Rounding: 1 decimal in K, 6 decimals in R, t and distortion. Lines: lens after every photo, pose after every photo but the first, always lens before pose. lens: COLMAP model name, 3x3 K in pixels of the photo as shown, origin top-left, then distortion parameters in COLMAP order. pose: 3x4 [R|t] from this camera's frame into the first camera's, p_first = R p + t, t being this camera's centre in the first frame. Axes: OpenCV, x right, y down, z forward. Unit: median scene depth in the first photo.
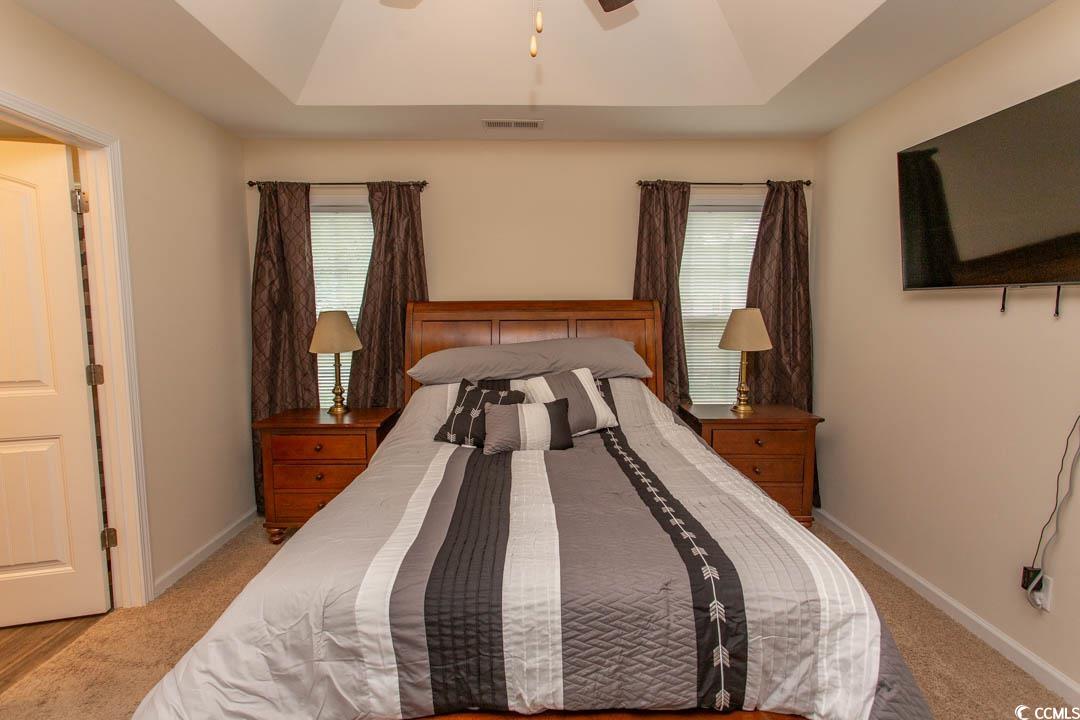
lens RADIAL K [[511.5, 0, 534.8], [0, 511.5, 356.9], [0, 0, 1]] dist [0.002129, 0.000782]
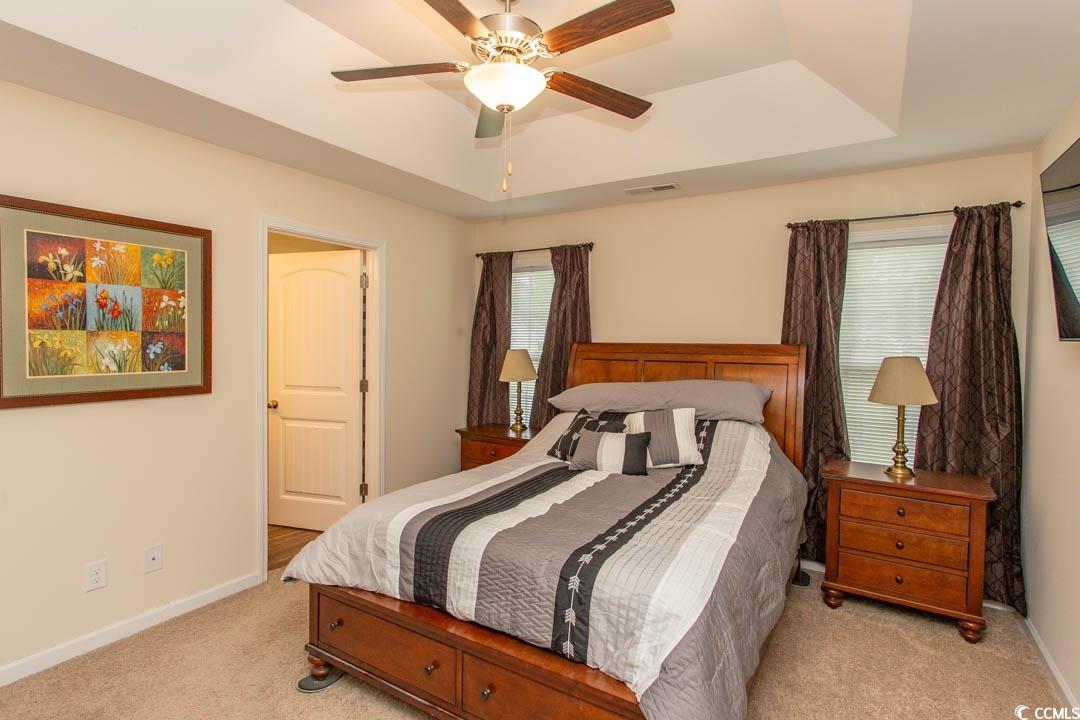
lens RADIAL K [[535.3, 0, 540.0], [0, 535.3, 360.0], [0, 0, 1]] dist [0.002416, 0.000459]
pose [[0.844282, 0.033615, -0.534843, 0.396668], [-0.066929, 0.996831, -0.043000, -0.008711], [0.531703, 0.072100, 0.843856, -0.108961]]
